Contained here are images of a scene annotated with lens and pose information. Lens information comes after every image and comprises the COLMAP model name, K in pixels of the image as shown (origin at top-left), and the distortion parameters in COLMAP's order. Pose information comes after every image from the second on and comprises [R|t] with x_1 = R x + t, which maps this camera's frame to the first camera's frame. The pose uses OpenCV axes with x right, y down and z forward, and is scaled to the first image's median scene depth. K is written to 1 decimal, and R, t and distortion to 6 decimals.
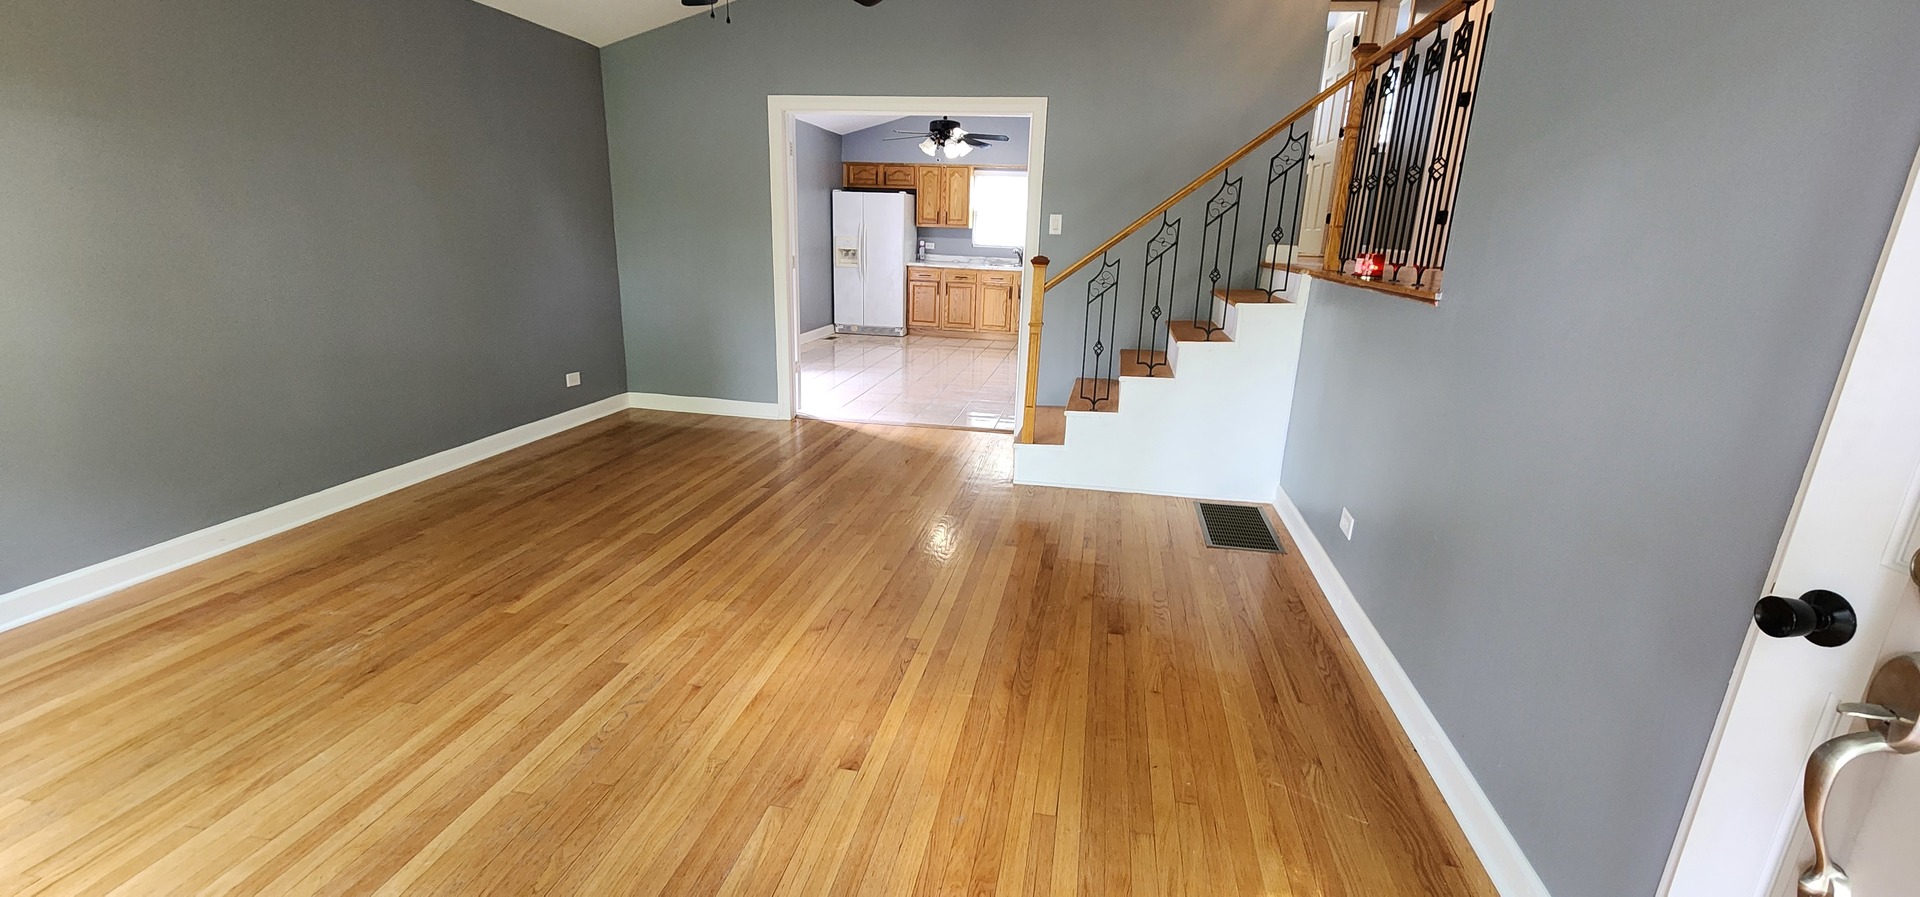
lens RADIAL K [[799.5, 0, 964.2], [0, 799.5, 453.2], [0, 0, 1]] dist [-0.001846, -0.000077]
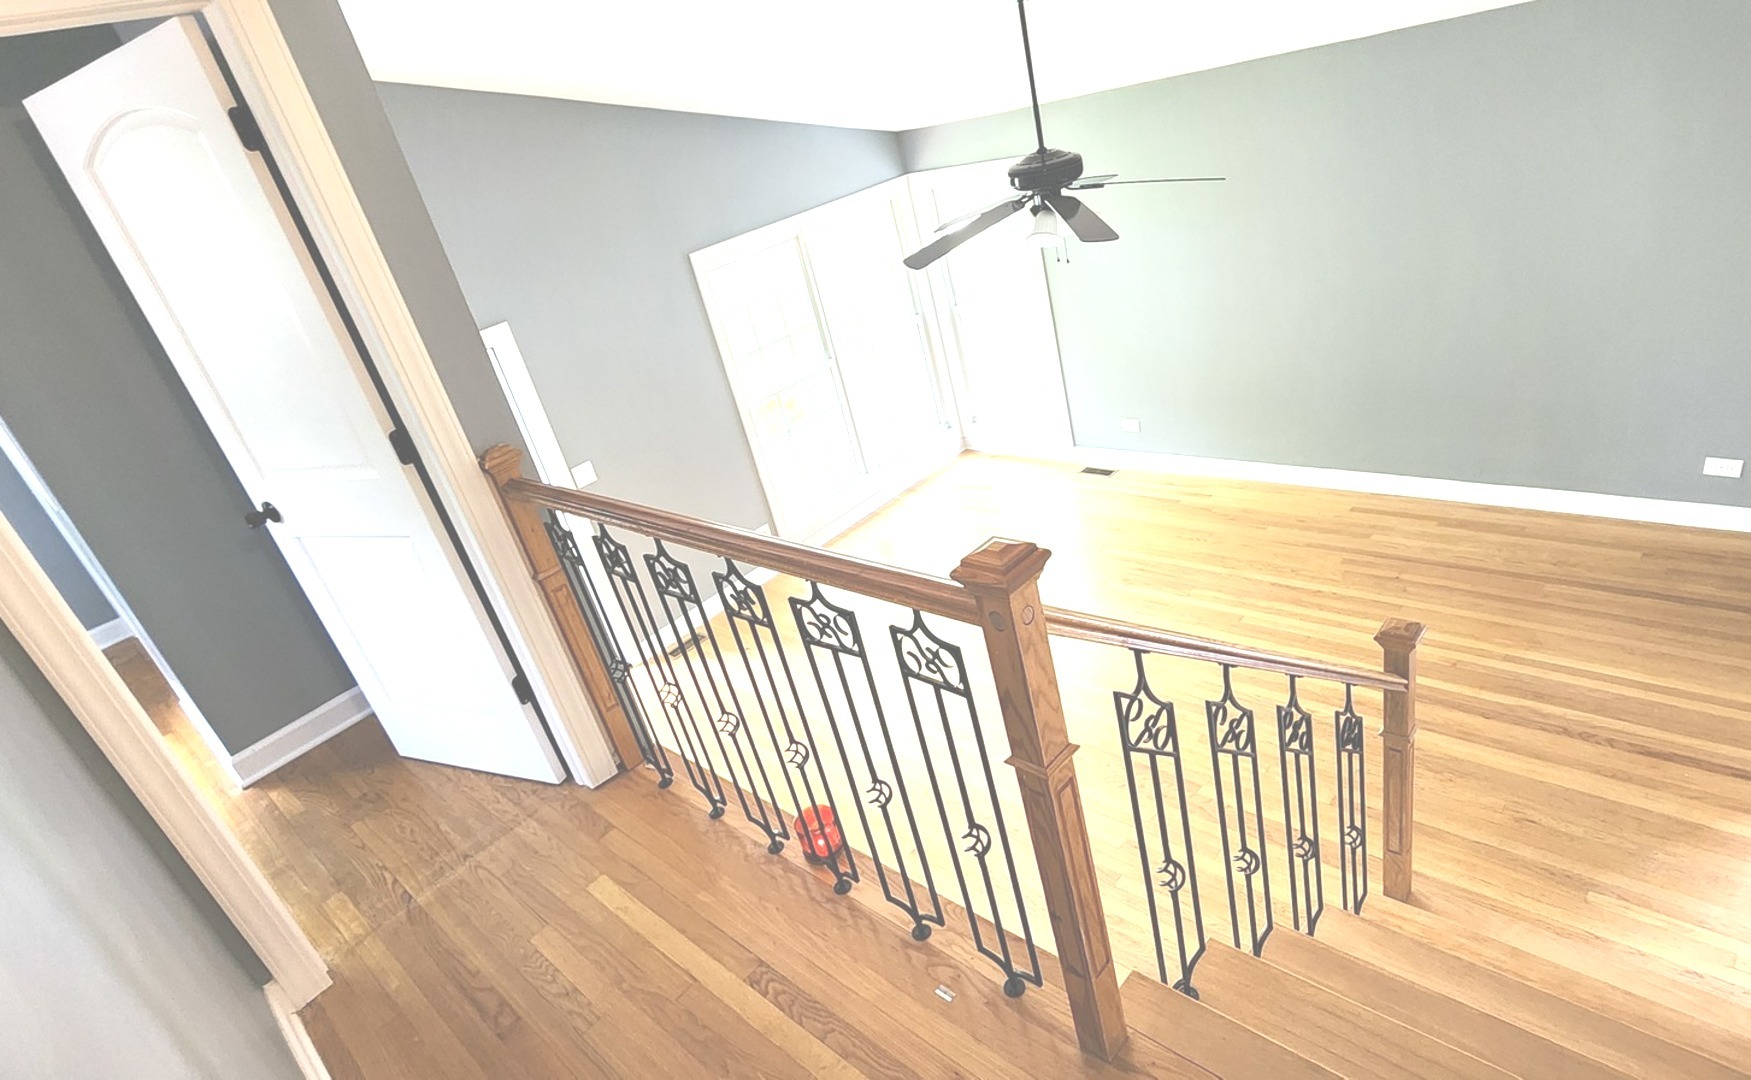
lens RADIAL K [[953.7, 0, 875.5], [0, 953.7, 540.0], [0, 0, 1]] dist [-0.002339, -0.000224]
pose [[-0.543695, 0.449569, -0.708720, 0.749276], [-0.009709, 0.841009, 0.540933, -0.682213], [0.839227, 0.300983, -0.452888, 1.101146]]
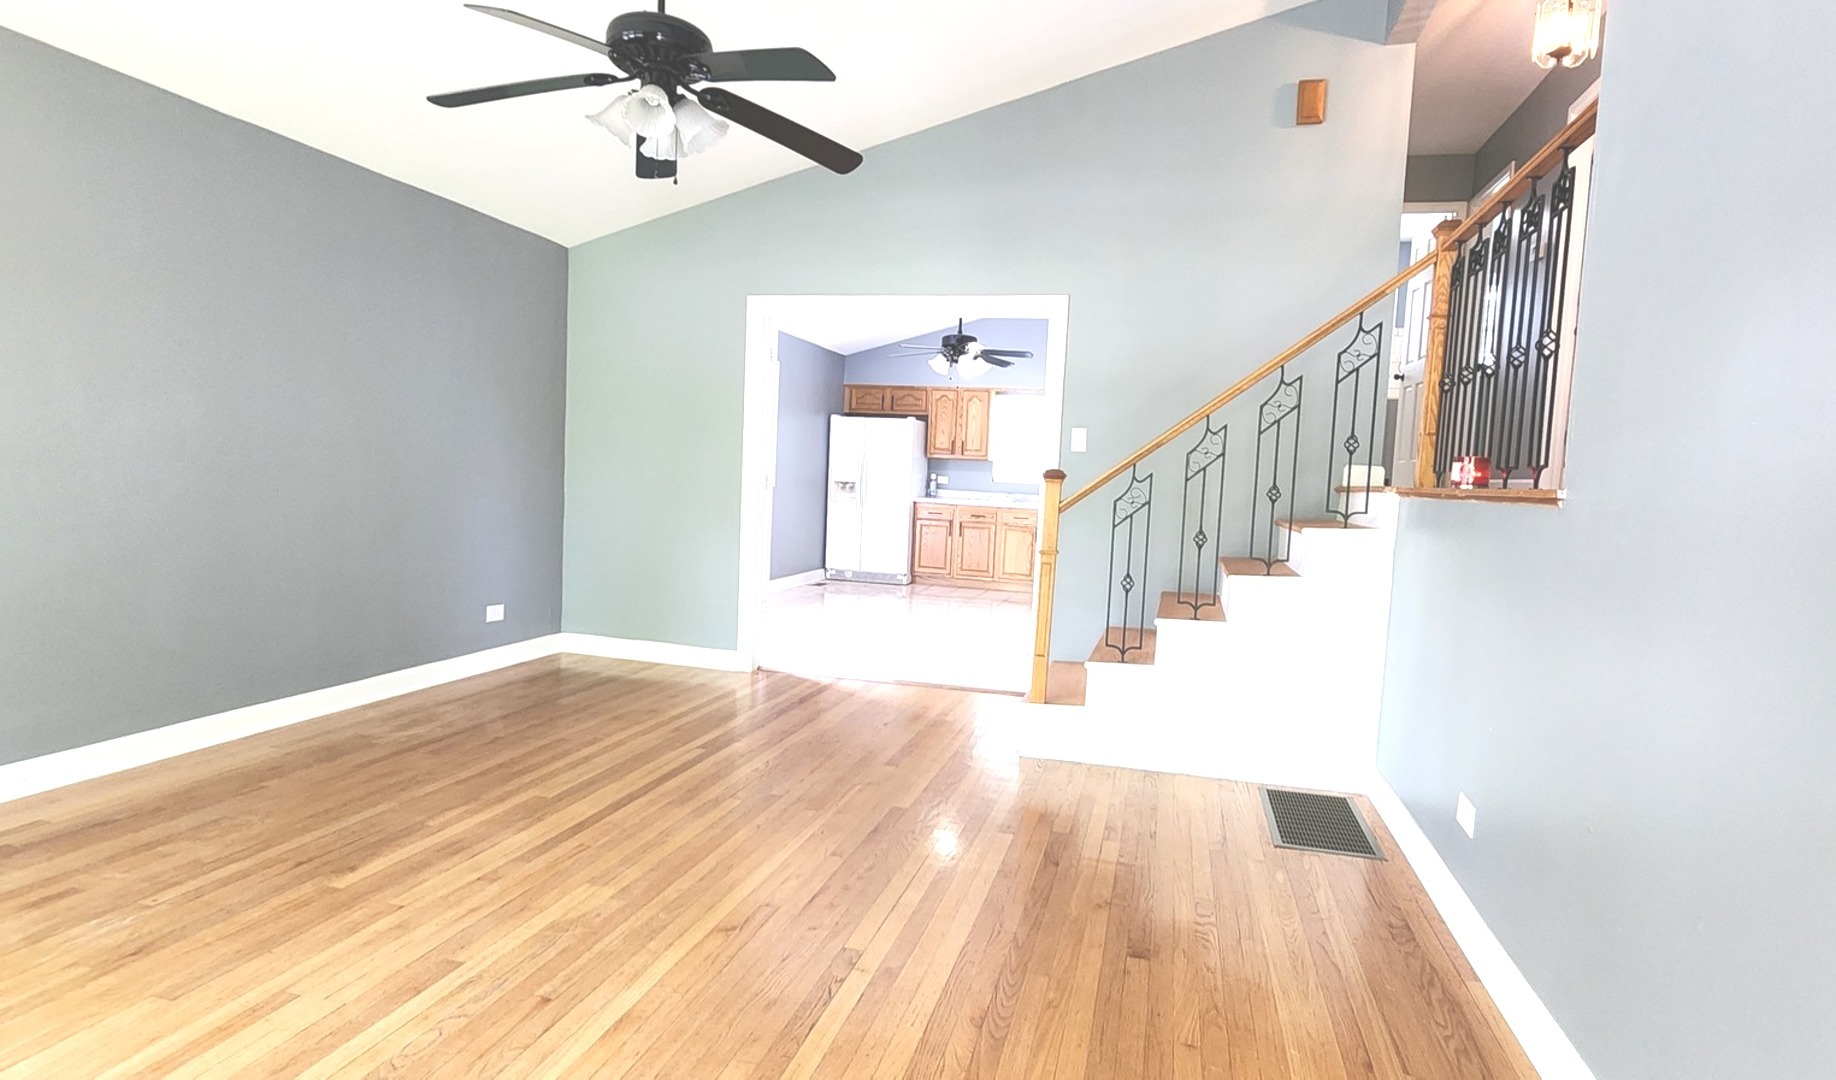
lens RADIAL K [[962.5, 0, 918.0], [0, 962.5, 540.0], [0, 0, 1]] dist [0.000442, 0.000364]
pose [[0.996597, 0.017998, -0.080442, 0.042260], [-0.034101, 0.978471, -0.203546, 0.031942], [0.075047, 0.205596, 0.975755, 0.053463]]
